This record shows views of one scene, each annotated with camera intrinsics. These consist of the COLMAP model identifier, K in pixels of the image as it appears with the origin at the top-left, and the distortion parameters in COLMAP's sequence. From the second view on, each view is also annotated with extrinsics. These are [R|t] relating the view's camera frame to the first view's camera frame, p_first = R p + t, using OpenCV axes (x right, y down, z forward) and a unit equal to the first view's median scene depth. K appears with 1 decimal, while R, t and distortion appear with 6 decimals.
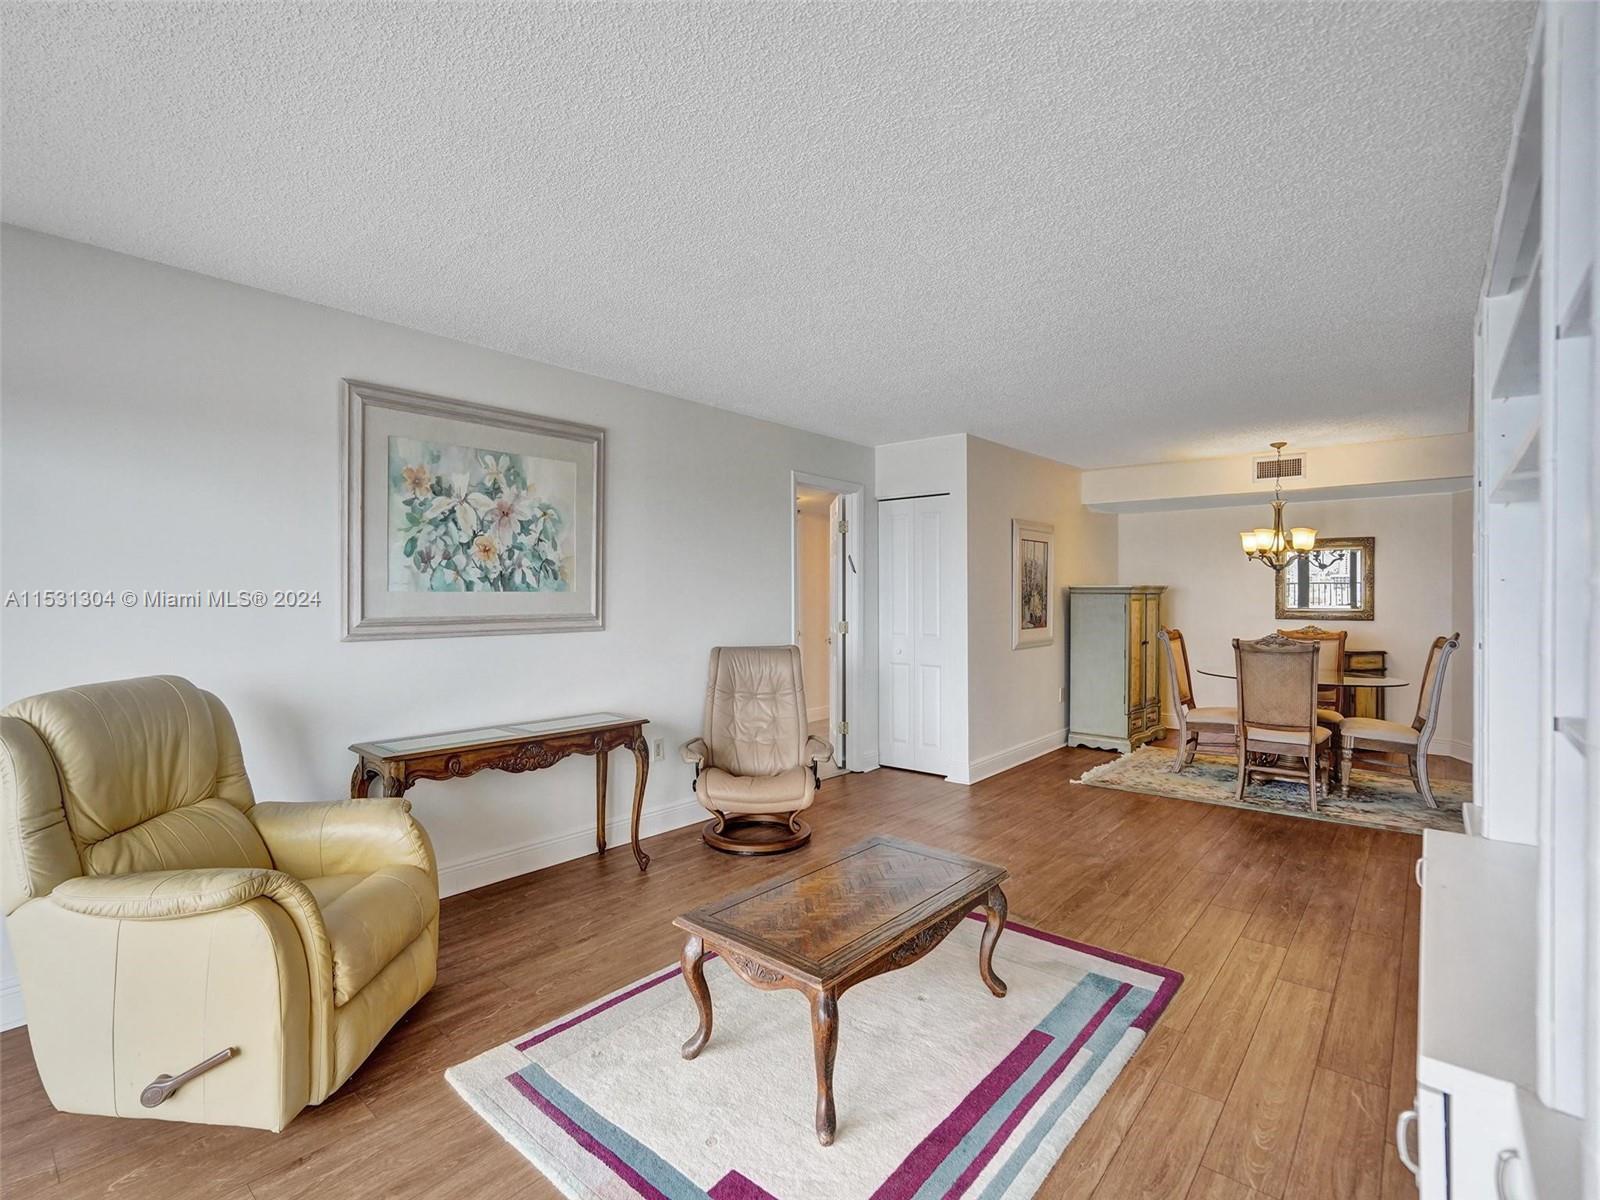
lens RADIAL K [[763.3, 0, 810.5], [0, 763.3, 599.1], [0, 0, 1]] dist [-0.037141, 0.015487]
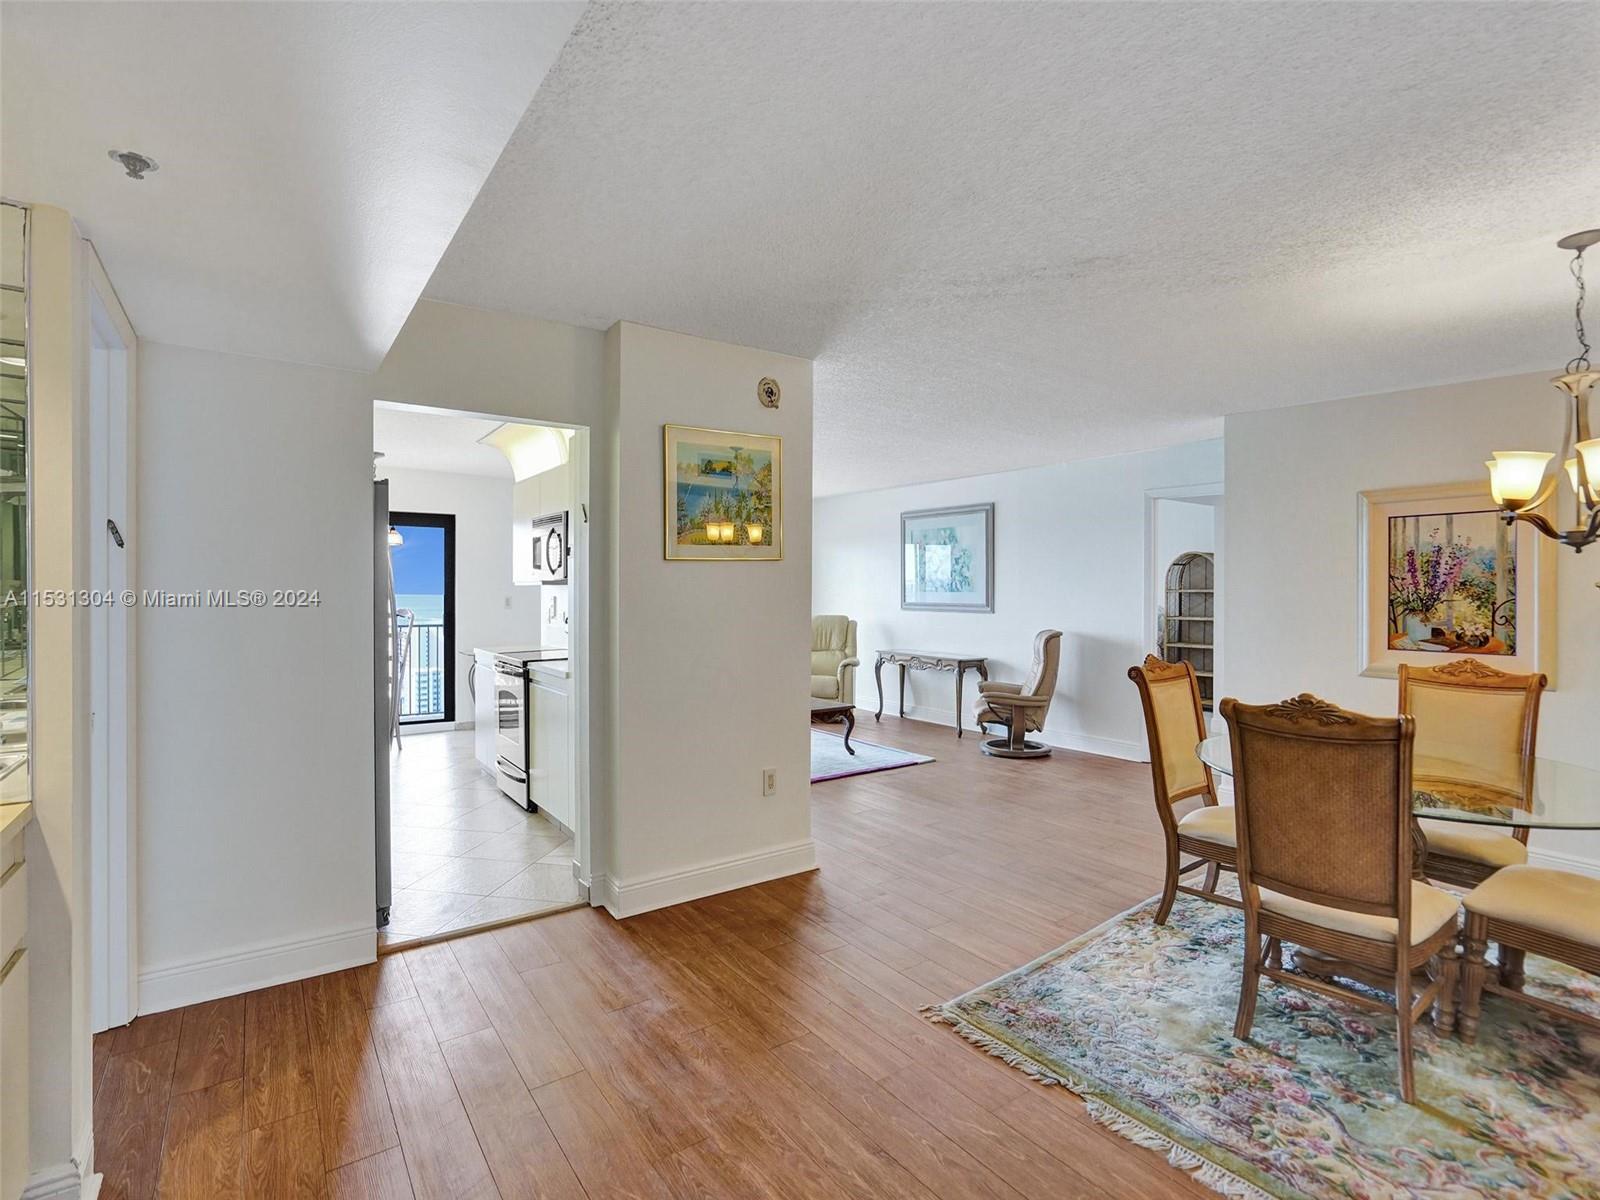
lens RADIAL K [[763.3, 0, 810.5], [0, 763.3, 599.1], [0, 0, 1]] dist [-0.037141, 0.015487]
pose [[-0.238478, 0.014213, -0.971044, 1.819246], [-0.007091, 0.999841, 0.016376, -0.022854], [0.971122, 0.010791, -0.238339, 1.150525]]
